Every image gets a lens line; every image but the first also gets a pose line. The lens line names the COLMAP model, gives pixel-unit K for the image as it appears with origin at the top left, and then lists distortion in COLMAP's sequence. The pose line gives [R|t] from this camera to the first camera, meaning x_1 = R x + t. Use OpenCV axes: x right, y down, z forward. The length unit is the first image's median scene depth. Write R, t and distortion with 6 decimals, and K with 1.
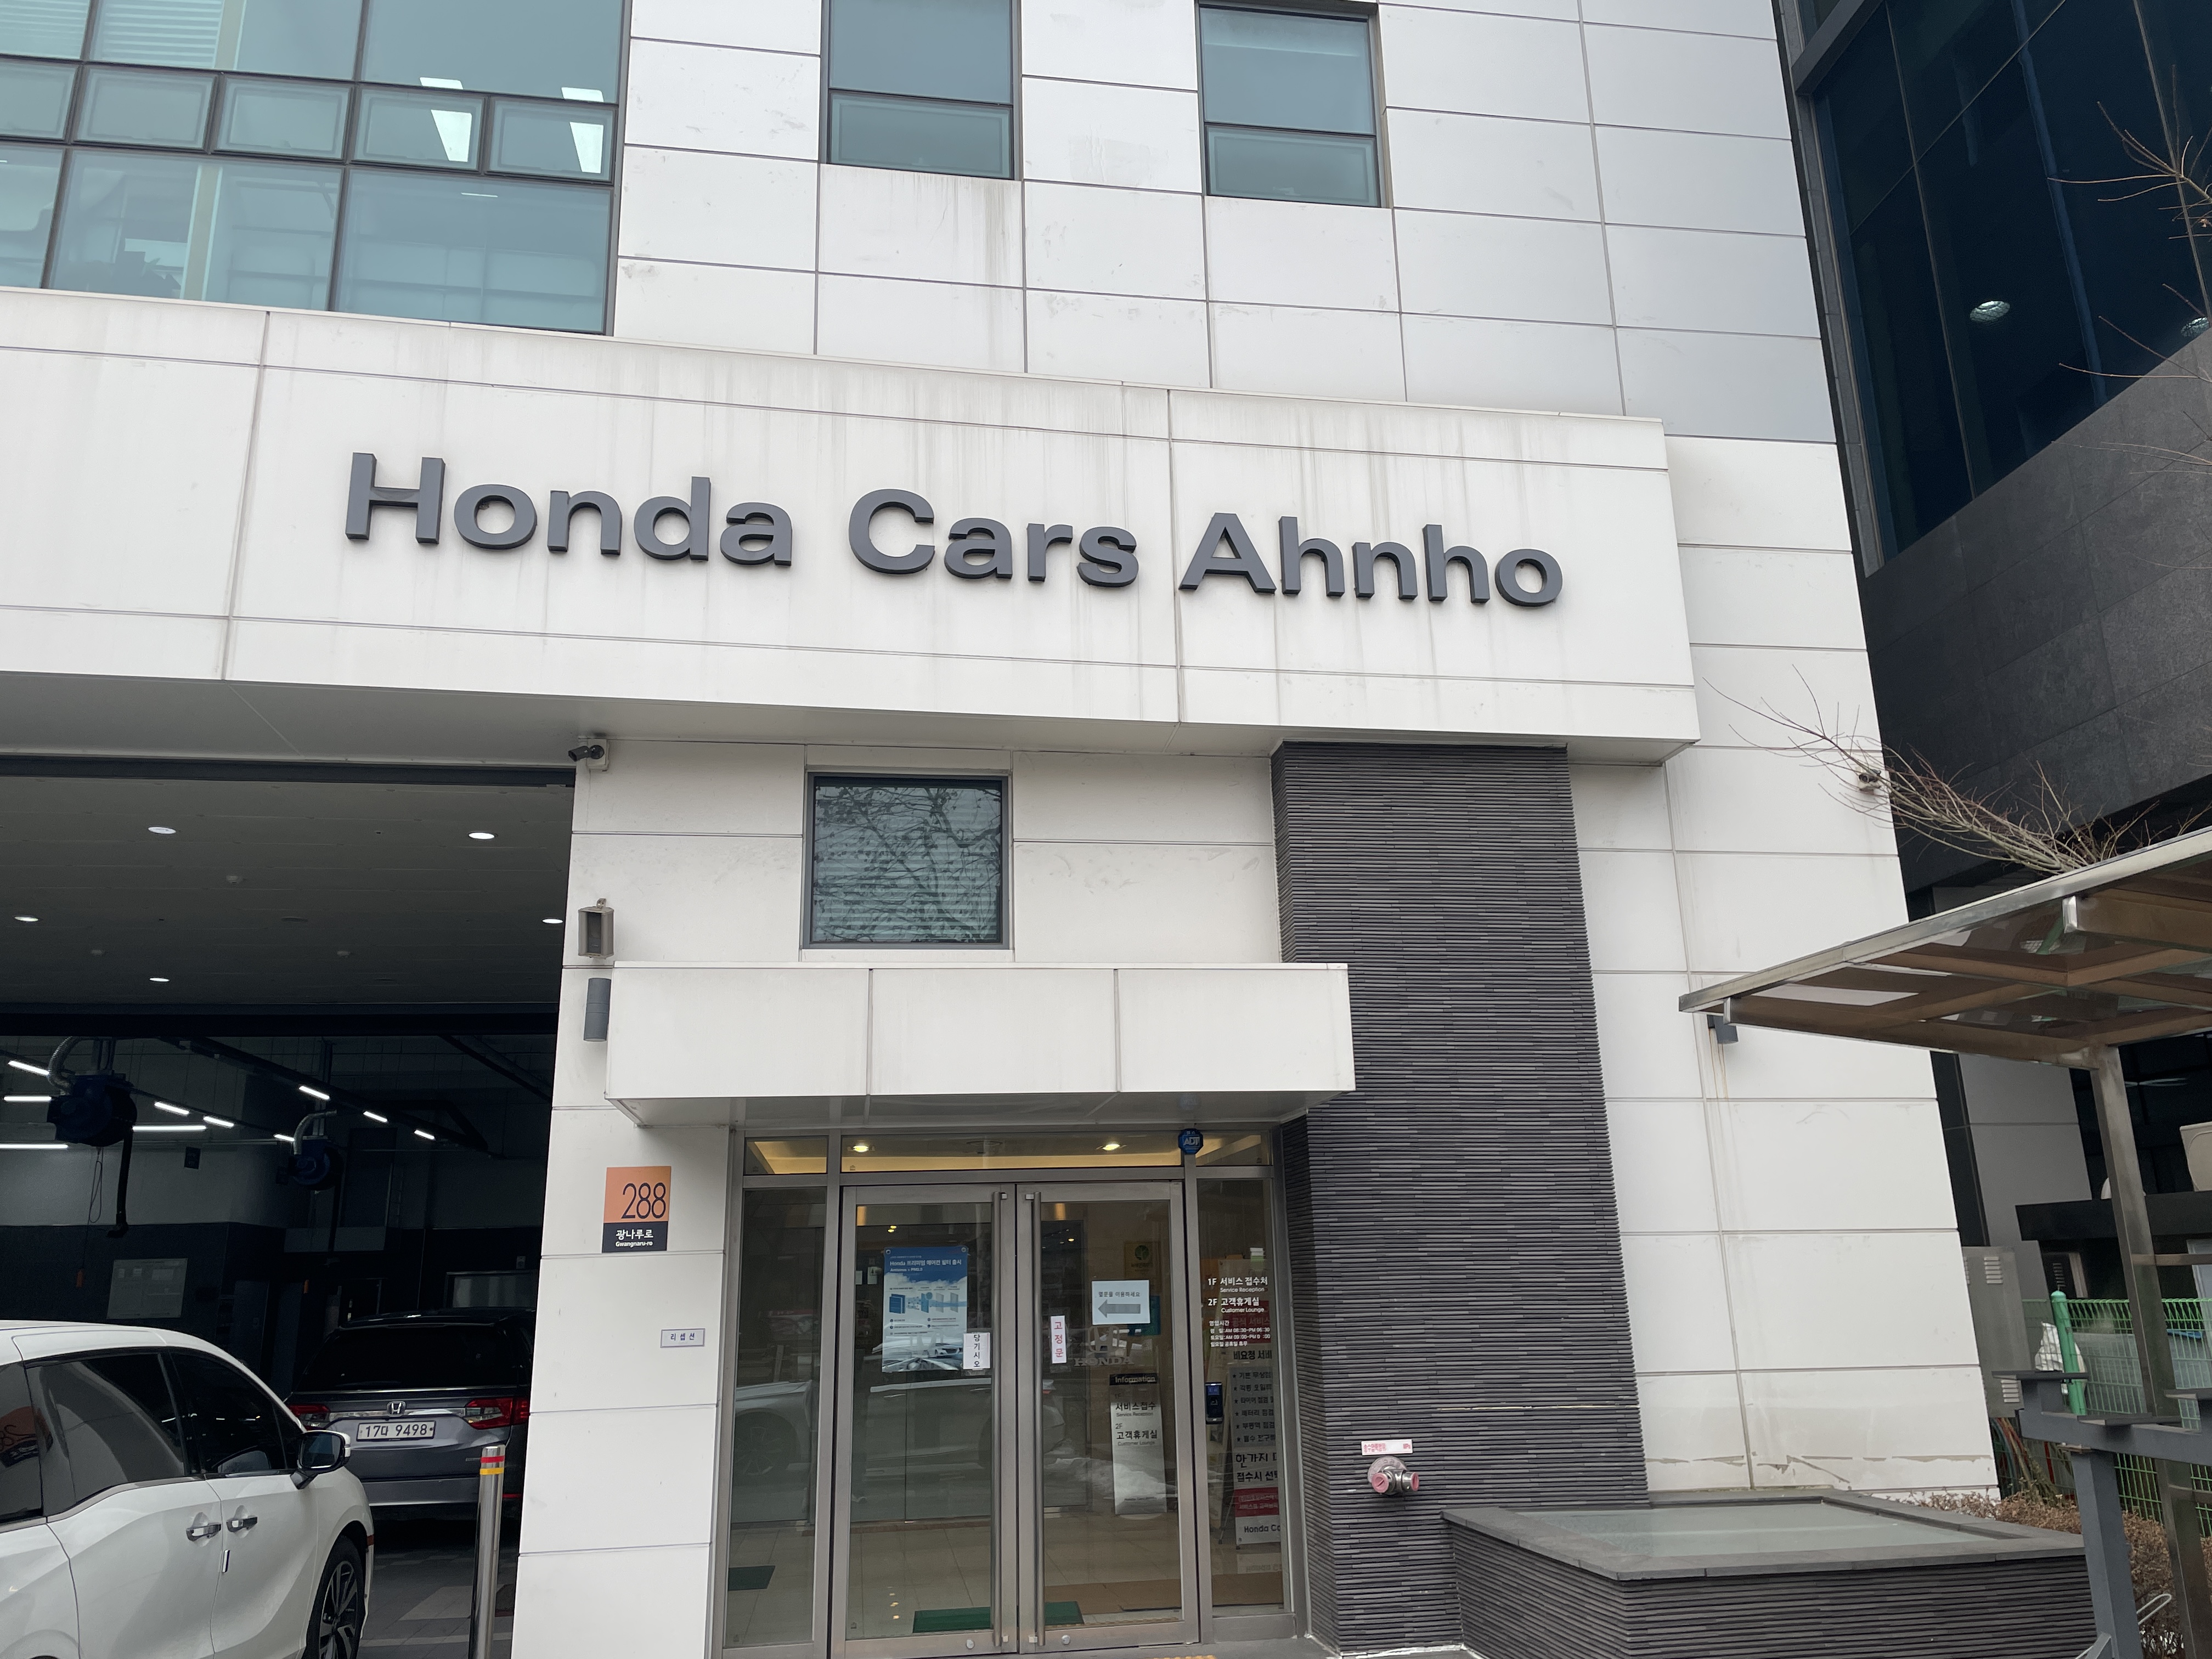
lens RADIAL K [[1650.9, 0, 1112.2], [0, 1650.9, 836.3], [0, 0, 1]] dist [0.105360, -0.127011]
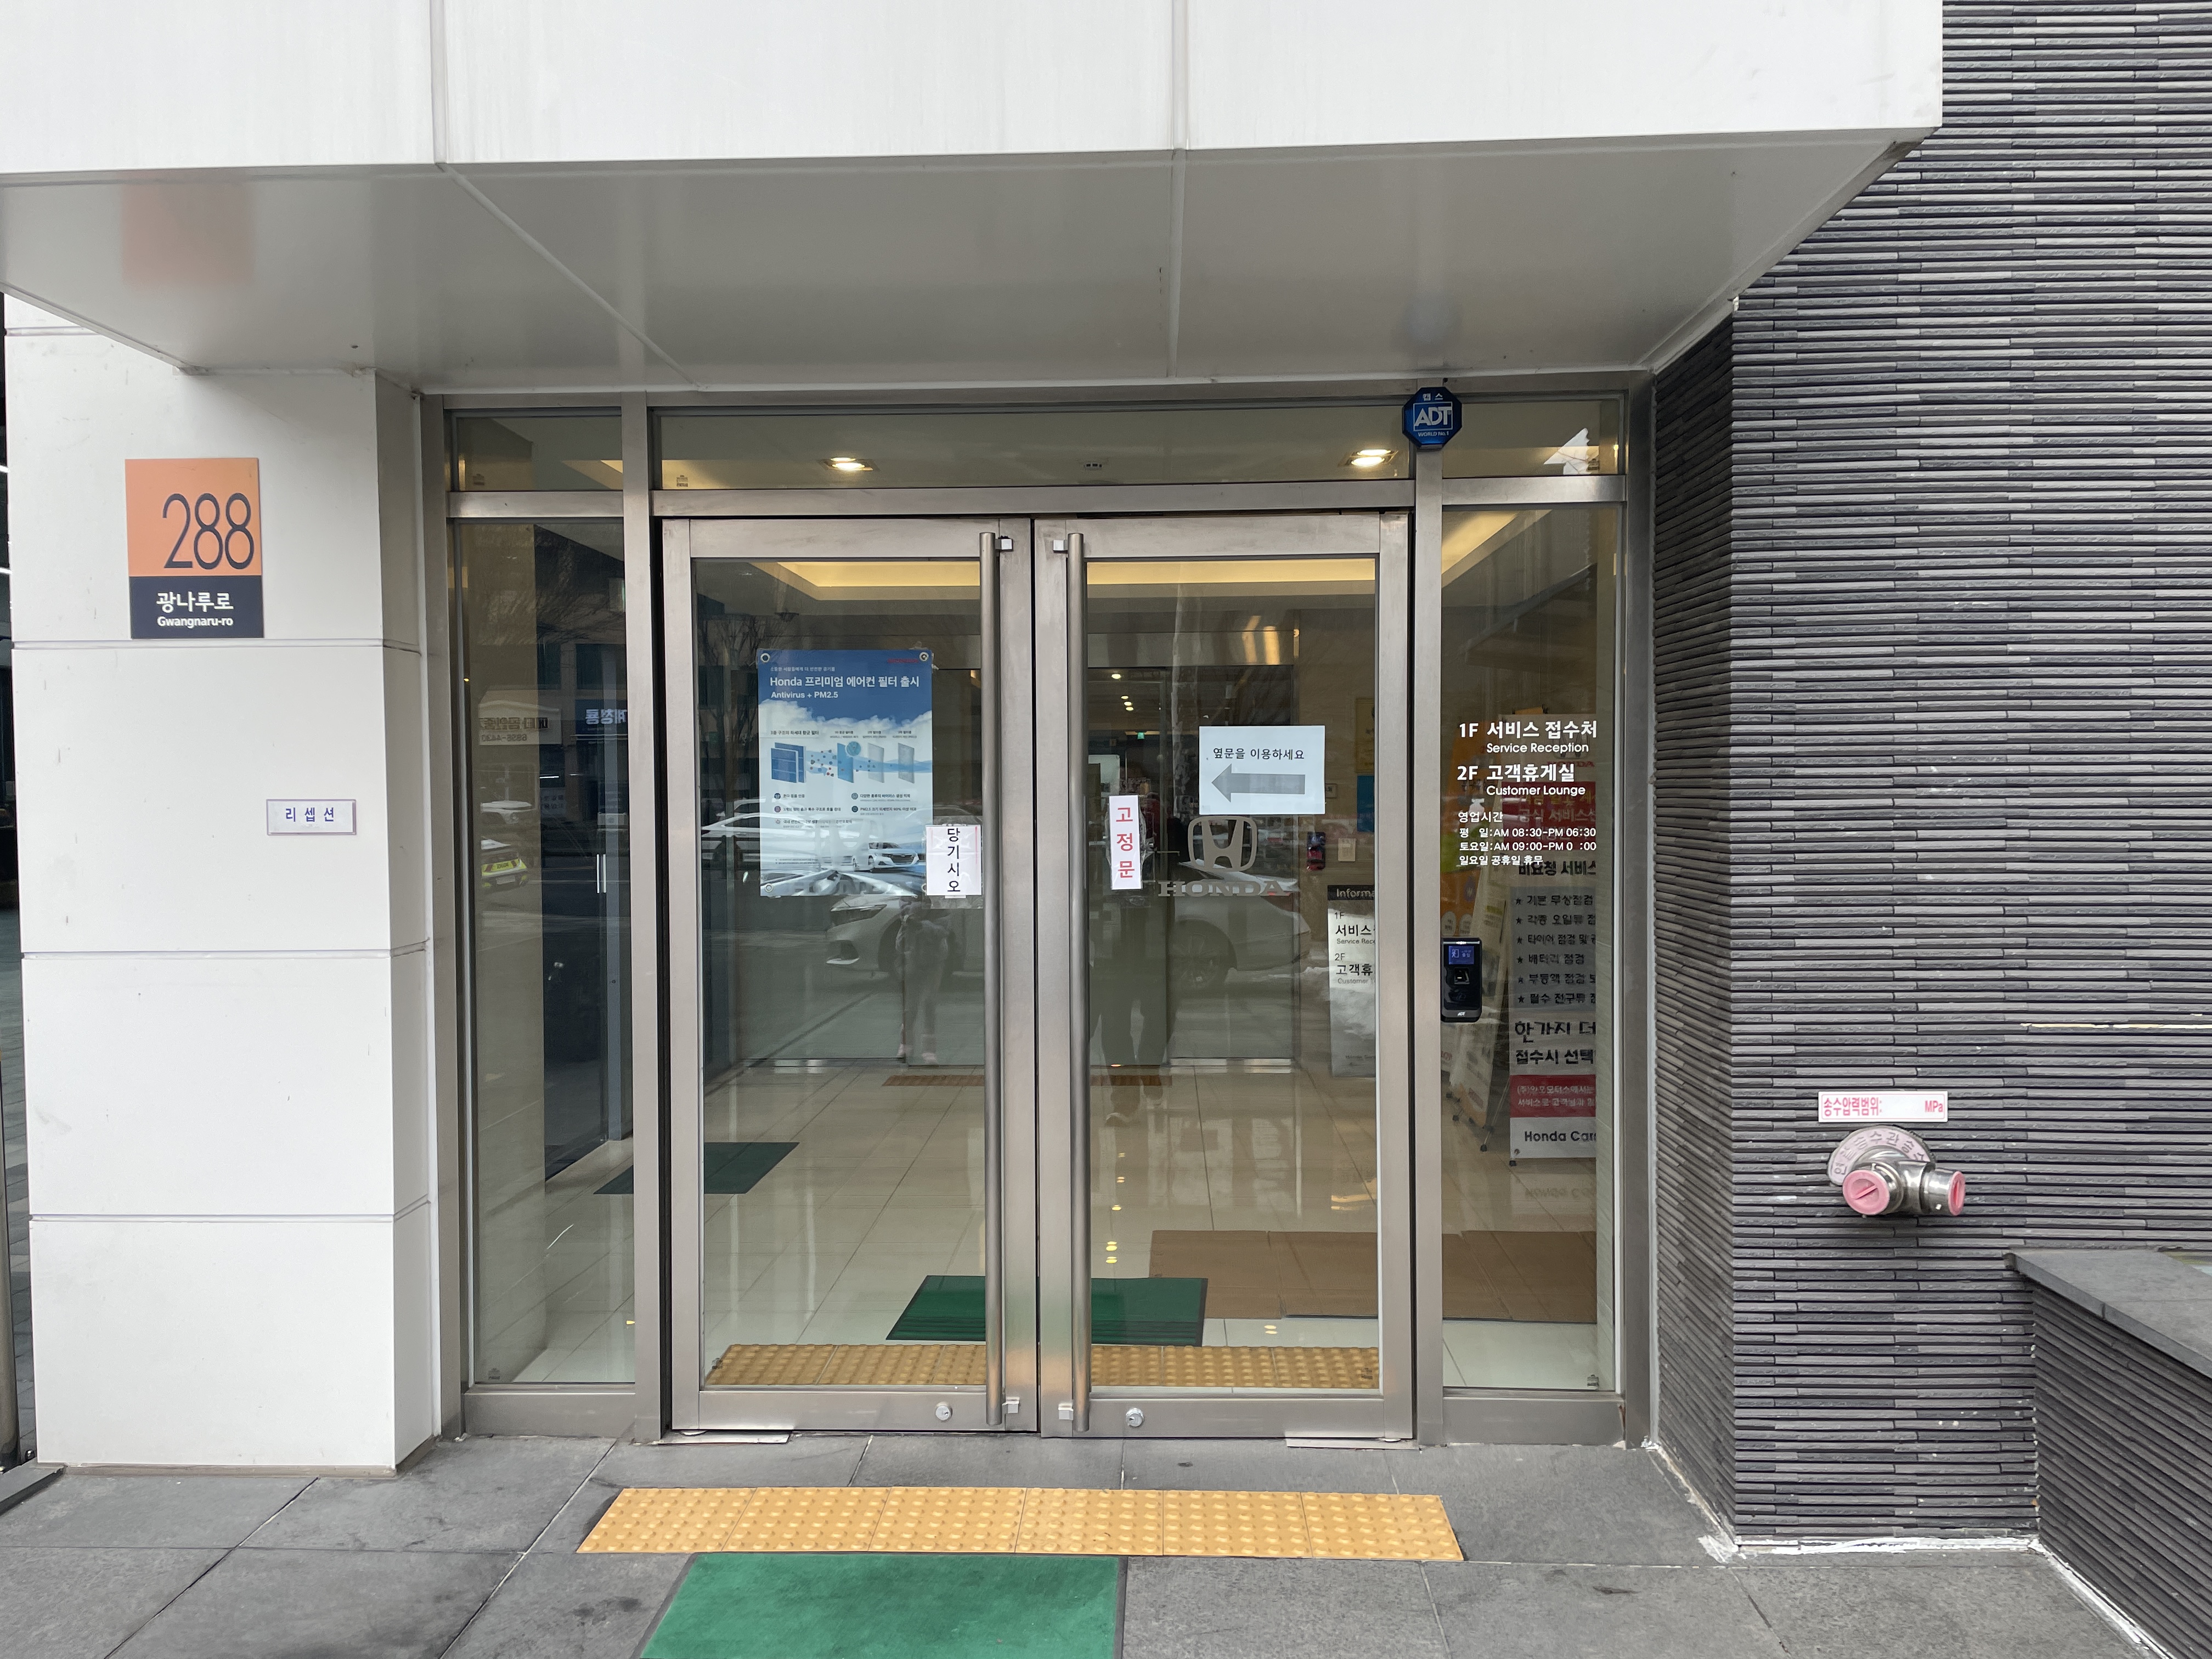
lens RADIAL K [[1725.4, 0, 1062.5], [0, 1725.4, 834.5], [0, 0, 1]] dist [0.104234, -0.126798]
pose [[0.981161, 0.024003, -0.191693, 0.043834], [0.033392, 0.956247, 0.290649, 0.157643], [0.190282, -0.291575, 0.937431, 0.540129]]
